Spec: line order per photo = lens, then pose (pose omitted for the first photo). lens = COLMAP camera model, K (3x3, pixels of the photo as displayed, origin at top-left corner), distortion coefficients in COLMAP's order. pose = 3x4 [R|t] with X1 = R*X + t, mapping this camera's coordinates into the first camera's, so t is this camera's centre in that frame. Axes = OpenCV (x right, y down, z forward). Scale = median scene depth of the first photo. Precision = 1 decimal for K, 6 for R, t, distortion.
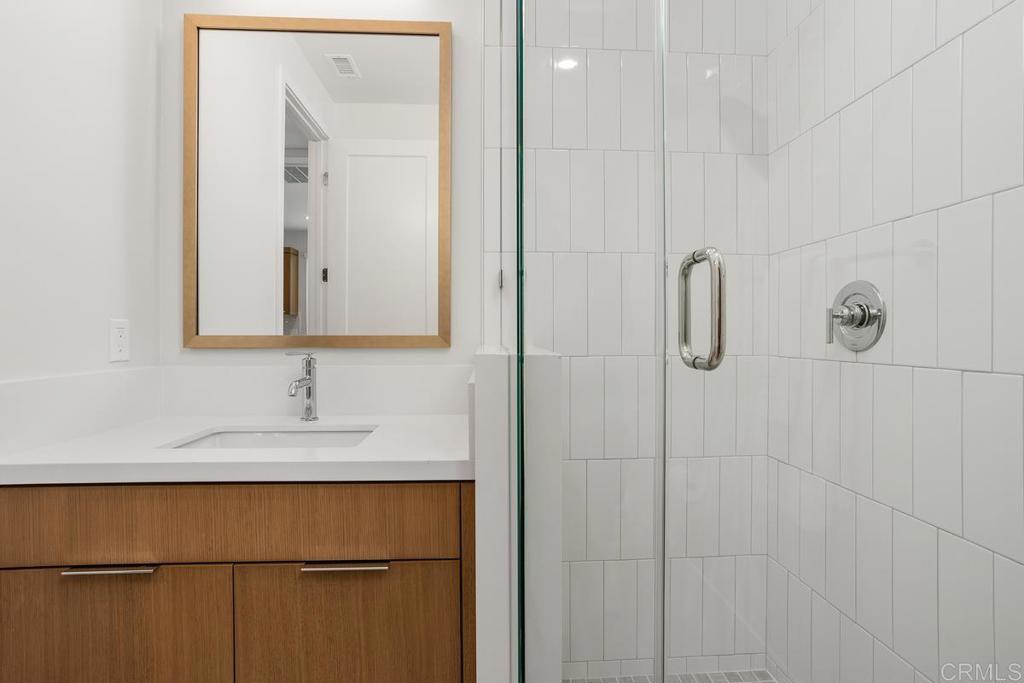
lens RADIAL K [[491.9, 0, 513.7], [0, 491.9, 334.6], [0, 0, 1]] dist [-0.003027, 0.000261]
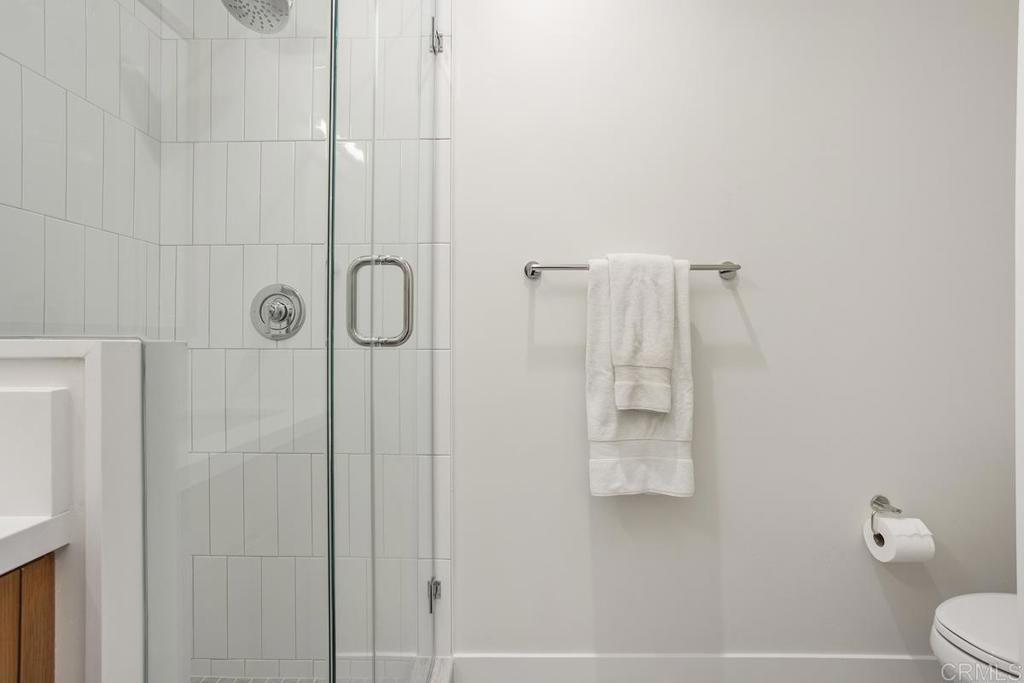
lens RADIAL K [[497.3, 0, 511.0], [0, 497.3, 336.1], [0, 0, 1]] dist [-0.031460, 0.000345]
pose [[0.069136, 0.000697, 0.997607, -0.613540], [0.000144, 1.000000, -0.000708, 0.030174], [-0.997607, 0.000192, 0.069136, 0.386928]]
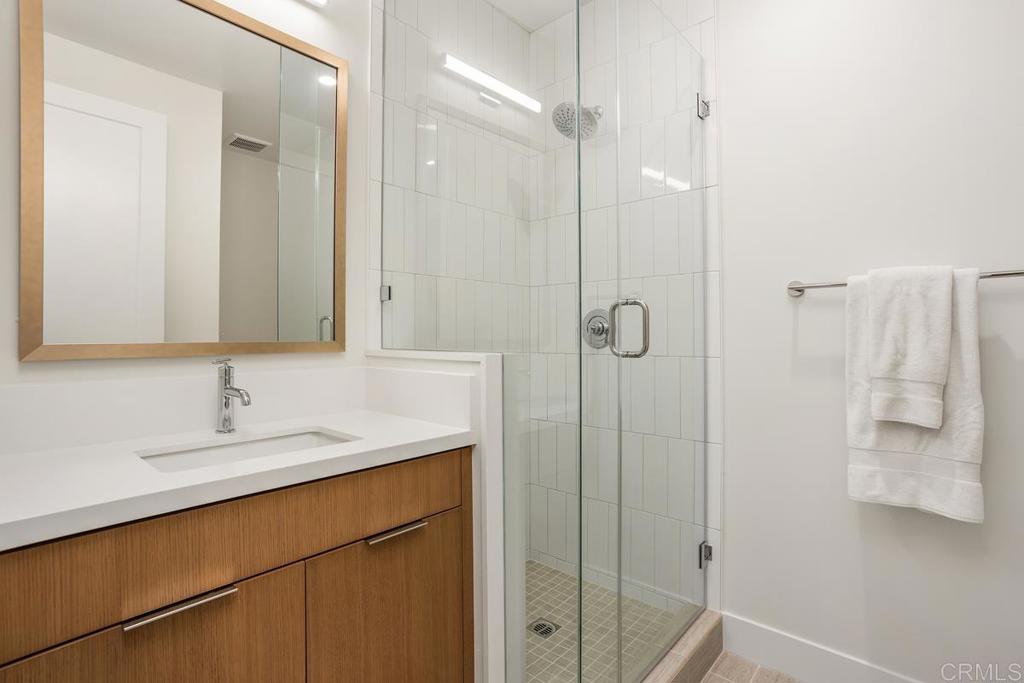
lens RADIAL K [[491.9, 0, 513.7], [0, 491.9, 334.6], [0, 0, 1]] dist [-0.003027, 0.000261]
pose [[0.701081, 0.001220, 0.713081, -0.955422], [0.002802, 0.999986, -0.004466, -0.009247], [-0.713076, 0.005129, 0.701068, -0.055482]]
